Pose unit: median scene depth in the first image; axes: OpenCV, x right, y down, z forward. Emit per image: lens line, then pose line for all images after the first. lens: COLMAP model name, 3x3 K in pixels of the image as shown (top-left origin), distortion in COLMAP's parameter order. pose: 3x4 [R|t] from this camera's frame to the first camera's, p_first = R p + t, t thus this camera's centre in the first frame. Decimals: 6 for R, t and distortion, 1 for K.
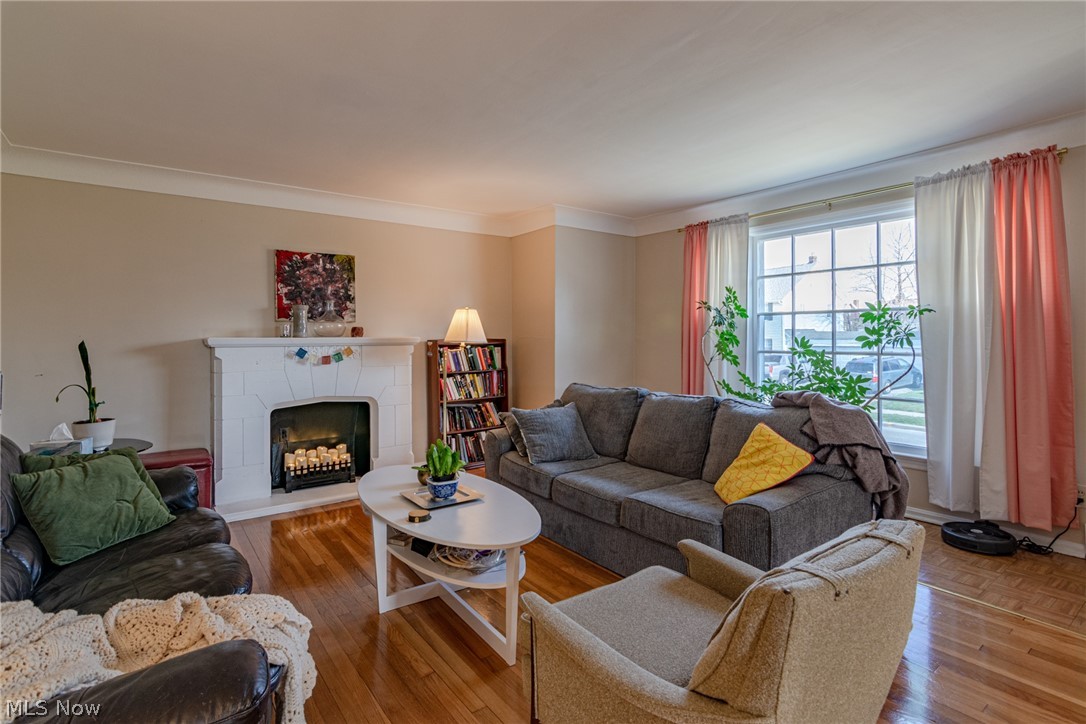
lens RADIAL K [[536.1, 0, 542.6], [0, 536.1, 338.0], [0, 0, 1]] dist [-0.000343, -0.000094]
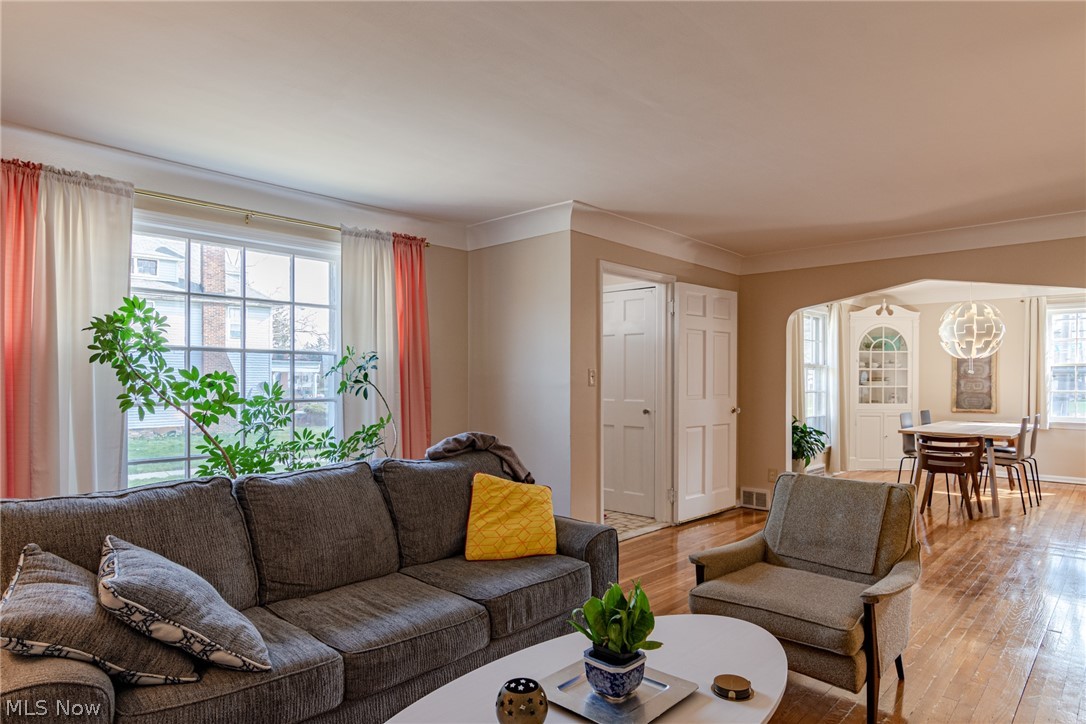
lens RADIAL K [[644.1, 0, 542.9], [0, 644.1, 382.9], [0, 0, 1]] dist [0.000193, 0.000010]
pose [[-0.183086, -0.001324, 0.983096, -0.551156], [-0.000004, 0.999999, 0.001346, -0.003089], [-0.983097, 0.000242, -0.183086, 0.833226]]
